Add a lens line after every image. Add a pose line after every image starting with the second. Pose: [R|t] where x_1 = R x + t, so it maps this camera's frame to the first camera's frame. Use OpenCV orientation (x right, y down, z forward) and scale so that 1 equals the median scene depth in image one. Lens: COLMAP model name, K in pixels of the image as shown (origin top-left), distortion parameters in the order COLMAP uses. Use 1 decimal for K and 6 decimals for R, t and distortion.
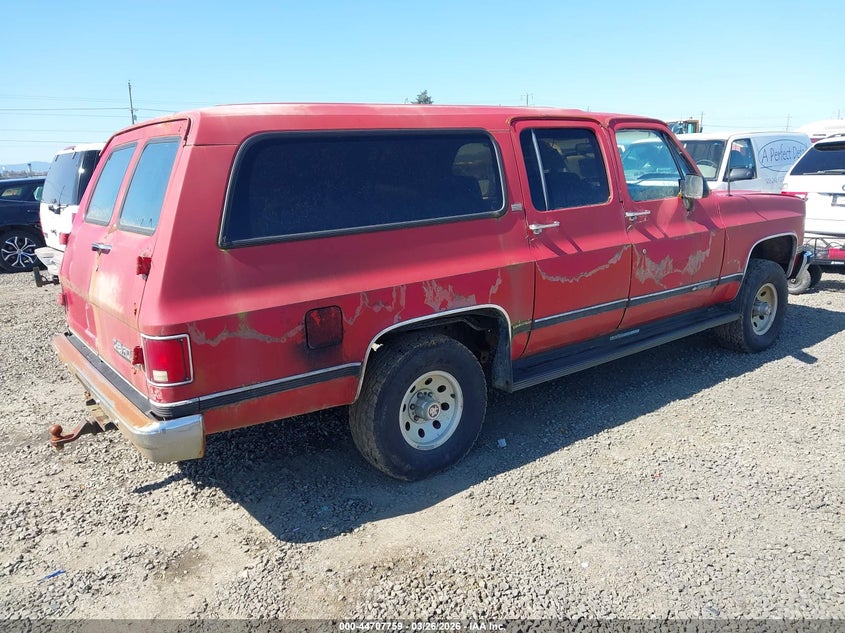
lens RADIAL K [[664.9, 0, 422.5], [0, 664.9, 316.5], [0, 0, 1]] dist [0.113897, -0.001183]
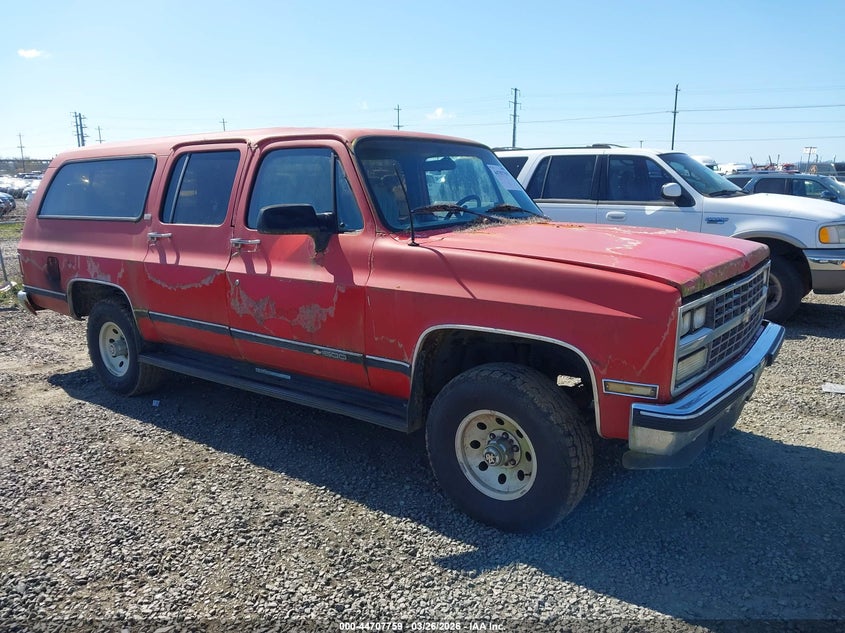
lens RADIAL K [[664.9, 0, 422.5], [0, 664.9, 316.5], [0, 0, 1]] dist [0.113897, -0.001183]
pose [[0.241610, 0.220816, -0.944915, 1.271806], [-0.212681, 0.962138, 0.170459, -0.262552], [0.946779, 0.159781, 0.279426, 0.987844]]
